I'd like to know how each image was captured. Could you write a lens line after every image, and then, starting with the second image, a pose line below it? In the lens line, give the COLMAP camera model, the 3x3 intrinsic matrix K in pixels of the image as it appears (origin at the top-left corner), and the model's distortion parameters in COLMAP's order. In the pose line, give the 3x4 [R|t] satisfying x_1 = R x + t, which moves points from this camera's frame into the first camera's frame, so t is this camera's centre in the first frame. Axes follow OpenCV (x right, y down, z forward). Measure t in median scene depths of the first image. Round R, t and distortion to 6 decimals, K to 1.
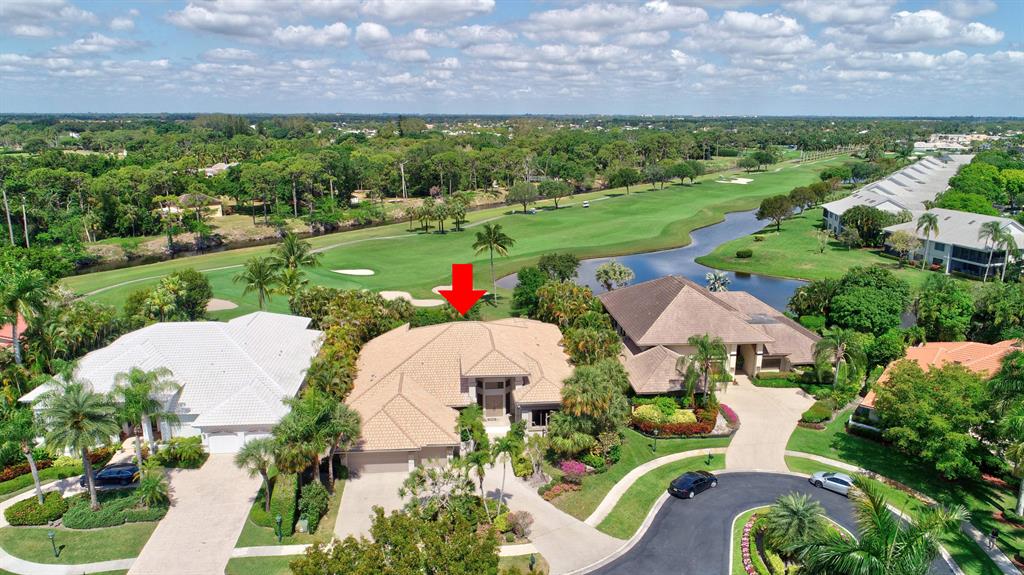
lens RADIAL K [[684.8, 0, 506.8], [0, 684.8, 291.2], [0, 0, 1]] dist [-0.003699, -0.008196]
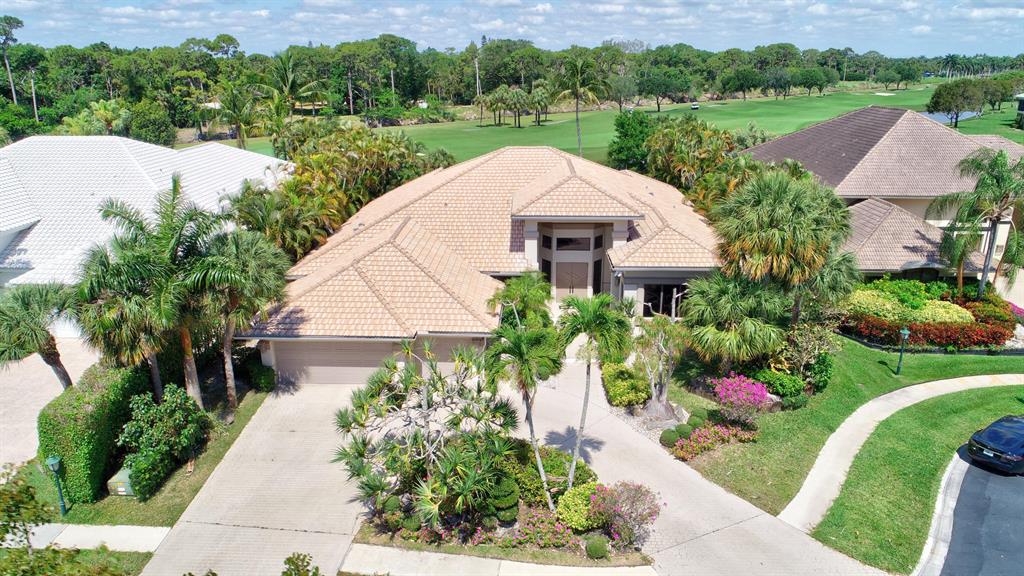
lens RADIAL K [[684.8, 0, 509.5], [0, 684.8, 288.9], [0, 0, 1]] dist [-0.003699, -0.008196]
pose [[0.992176, 0.033651, -0.120230, -0.000973], [-0.025622, 0.997376, 0.067714, 0.070495], [0.122193, -0.064104, 0.990434, 0.232309]]
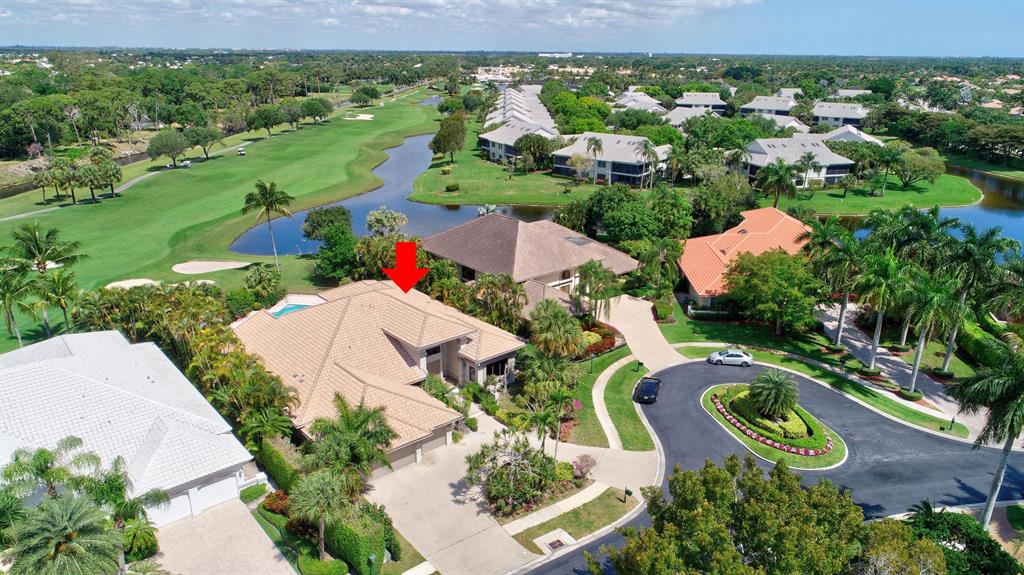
lens RADIAL K [[684.8, 0, 510.8], [0, 684.8, 288.5], [0, 0, 1]] dist [-0.003699, -0.008196]
pose [[0.805465, -0.187701, 0.562133, -0.227635], [0.138663, 0.981880, 0.129171, -0.027699], [-0.576193, -0.026096, 0.816897, 0.087570]]
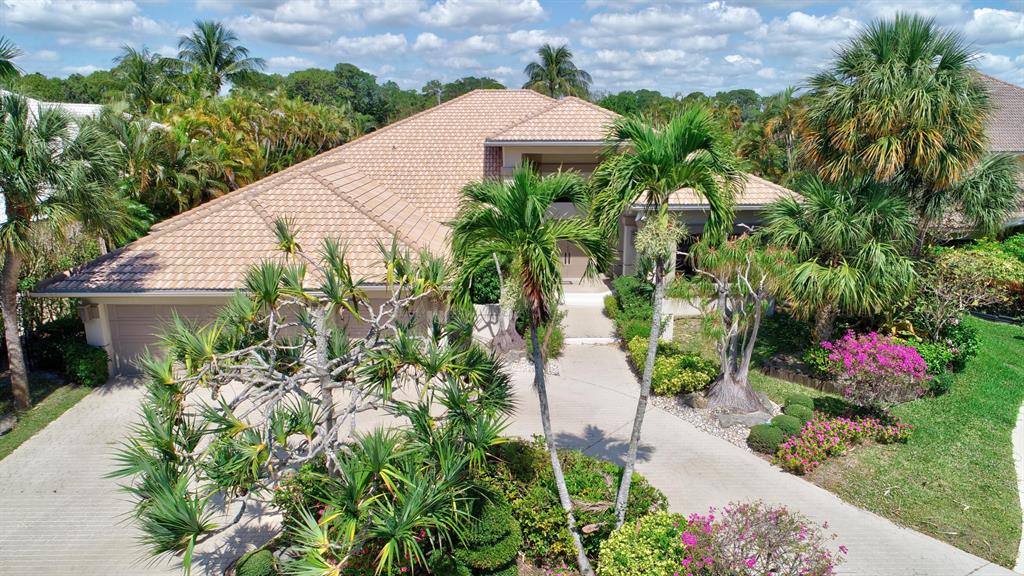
lens RADIAL K [[684.8, 0, 511.5], [0, 684.8, 290.7], [0, 0, 1]] dist [-0.003699, -0.008196]
pose [[0.997613, 0.015832, -0.067208, -0.012385], [-0.016648, 0.999794, -0.011601, 0.101673], [0.067010, 0.012693, 0.997672, 0.309552]]
